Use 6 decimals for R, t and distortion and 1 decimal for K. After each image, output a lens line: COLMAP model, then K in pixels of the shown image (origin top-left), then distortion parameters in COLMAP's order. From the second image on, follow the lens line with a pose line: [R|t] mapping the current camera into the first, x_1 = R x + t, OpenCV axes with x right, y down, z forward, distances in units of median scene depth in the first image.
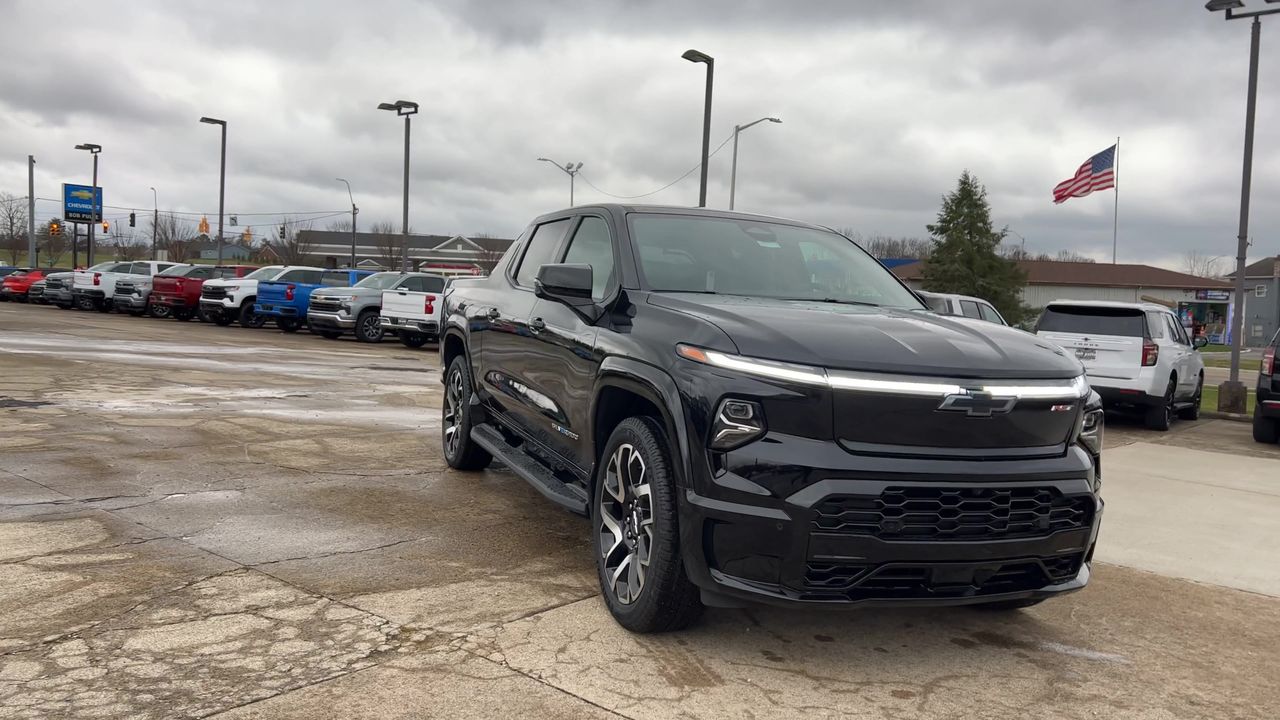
lens RADIAL K [[1018.0, 0, 655.1], [0, 1018.0, 334.6], [0, 0, 1]] dist [0.093527, -0.163565]
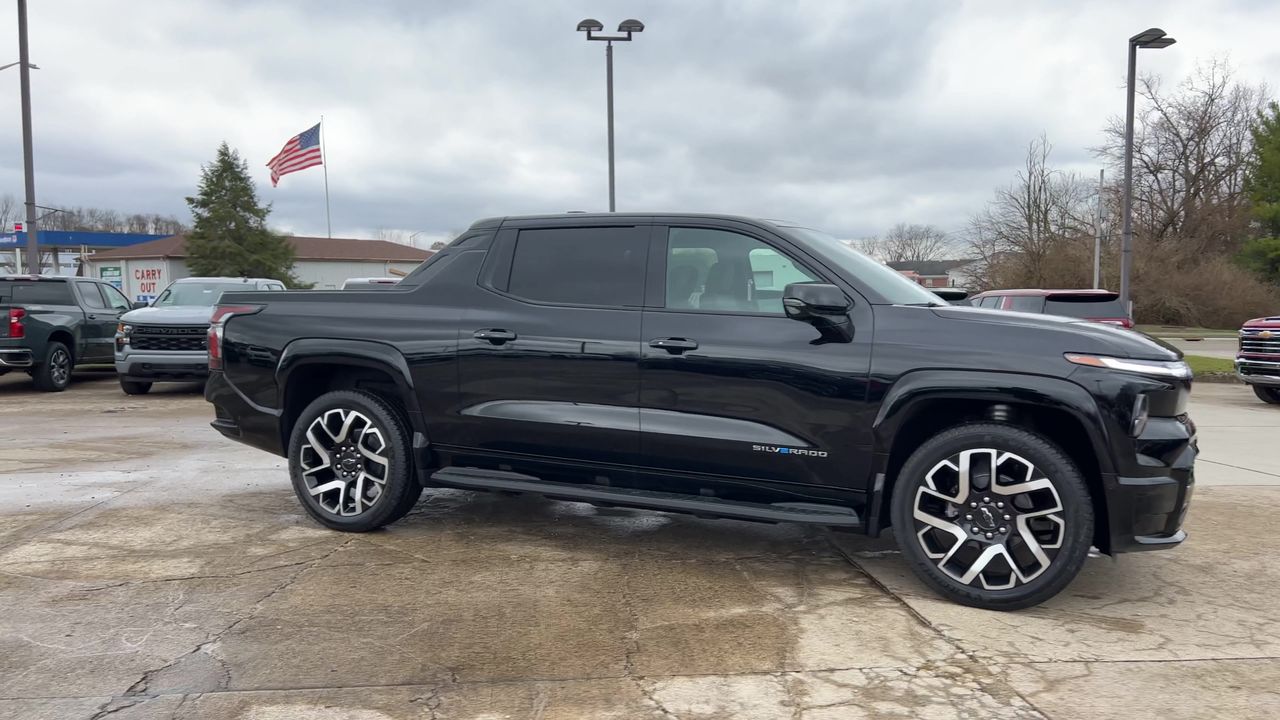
lens RADIAL K [[1018.0, 0, 655.1], [0, 1018.0, 334.6], [0, 0, 1]] dist [0.093527, -0.163565]
pose [[0.681900, -0.073396, 0.727754, -0.281106], [0.051508, 0.997301, 0.052317, -0.023869], [-0.729630, 0.001810, 0.683840, 0.131619]]
